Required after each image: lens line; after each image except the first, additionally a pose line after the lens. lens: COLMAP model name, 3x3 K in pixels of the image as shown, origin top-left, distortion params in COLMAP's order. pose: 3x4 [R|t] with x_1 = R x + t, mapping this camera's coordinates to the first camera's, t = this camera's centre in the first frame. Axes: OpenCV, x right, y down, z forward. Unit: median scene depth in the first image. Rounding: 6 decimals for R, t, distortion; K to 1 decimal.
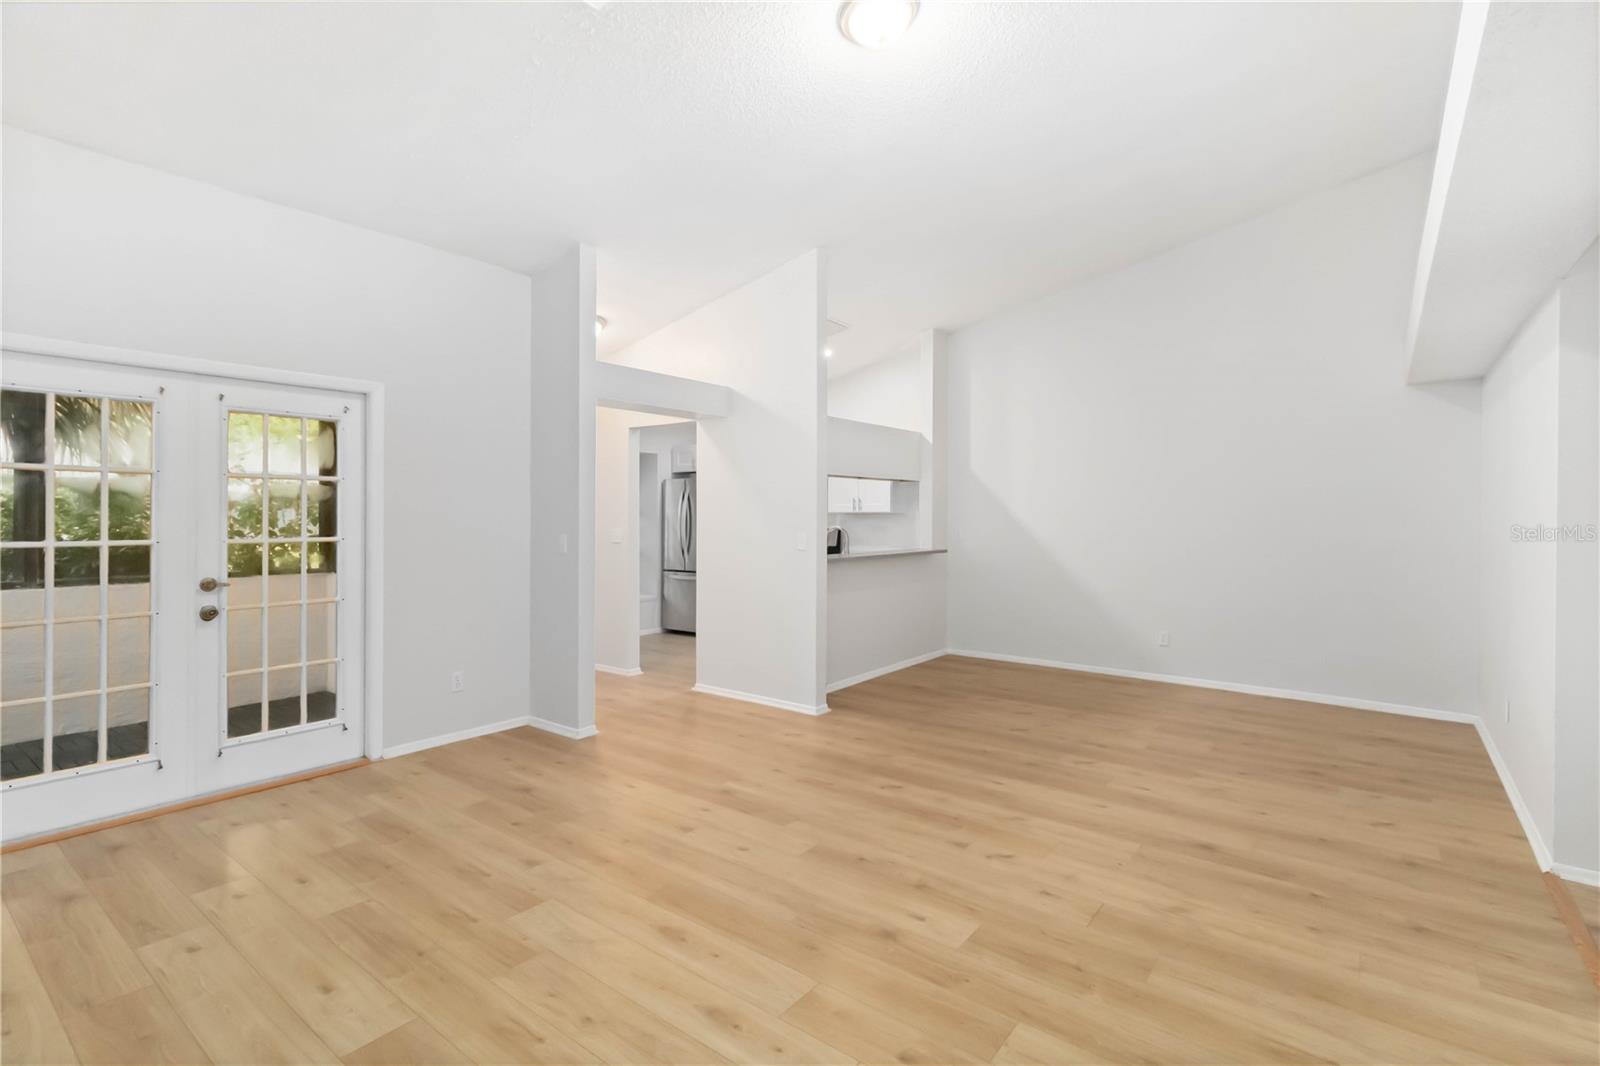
lens RADIAL K [[758.6, 0, 800.0], [0, 758.6, 523.0], [0, 0, 1]] dist [0.008620, -0.000815]
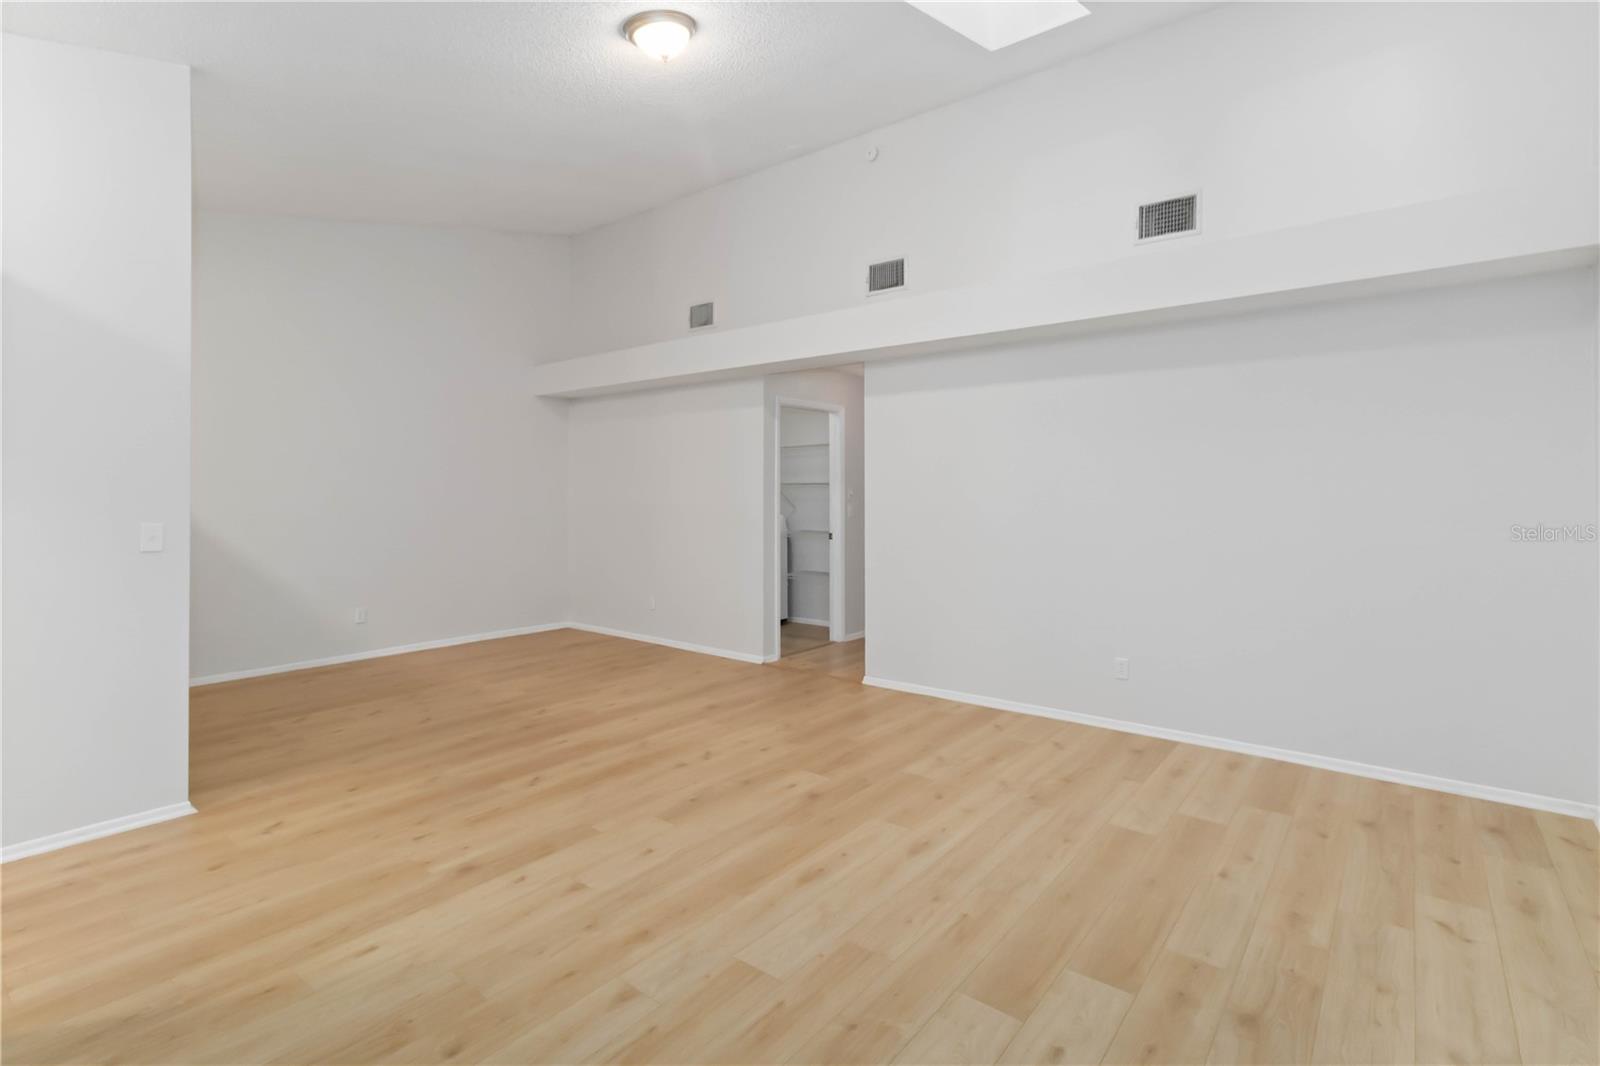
lens RADIAL K [[758.6, 0, 821.4], [0, 758.6, 490.0], [0, 0, 1]] dist [0.008620, -0.000815]
pose [[-0.002517, -0.004670, 0.999986, -1.016748], [0.012715, 0.999908, 0.004701, -0.017844], [-0.999916, 0.012727, -0.002458, 0.789797]]
